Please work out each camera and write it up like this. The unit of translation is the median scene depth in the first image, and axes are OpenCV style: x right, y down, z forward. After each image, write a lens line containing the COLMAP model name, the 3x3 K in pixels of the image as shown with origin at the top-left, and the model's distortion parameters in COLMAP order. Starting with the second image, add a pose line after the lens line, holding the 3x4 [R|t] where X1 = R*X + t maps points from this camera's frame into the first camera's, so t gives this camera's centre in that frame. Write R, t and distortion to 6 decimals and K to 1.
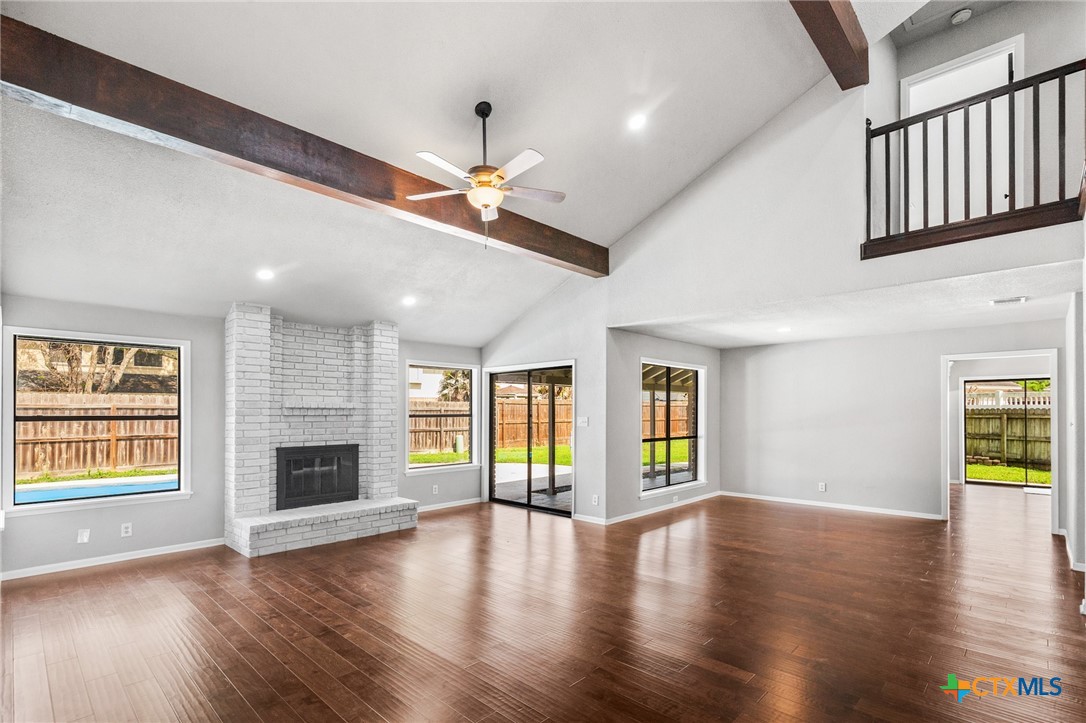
lens RADIAL K [[514.9, 0, 543.2], [0, 514.9, 409.0], [0, 0, 1]] dist [0.002264, 0.000705]
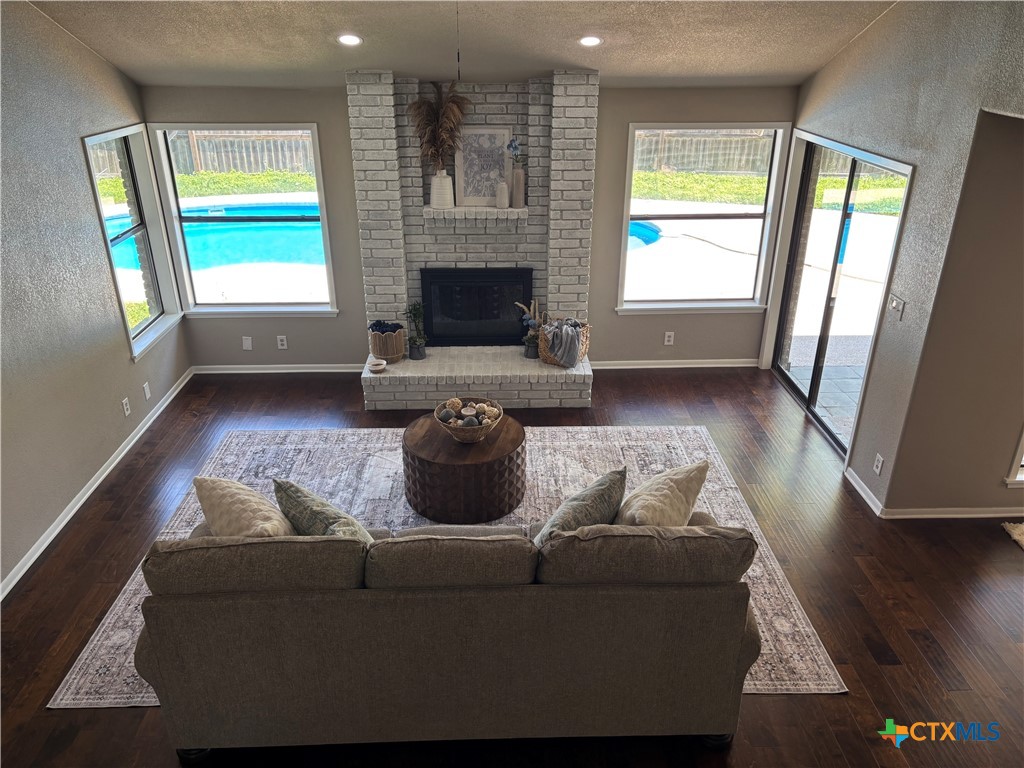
lens RADIAL K [[777.8, 0, 514.7], [0, 777.8, 389.7], [0, 0, 1]] dist [0.055312, -0.062227]
pose [[0.722014, 0.294649, -0.626002, 0.311533], [0.001452, 0.904138, 0.427238, -0.225039], [0.691877, -0.309381, 0.652372, 0.269349]]
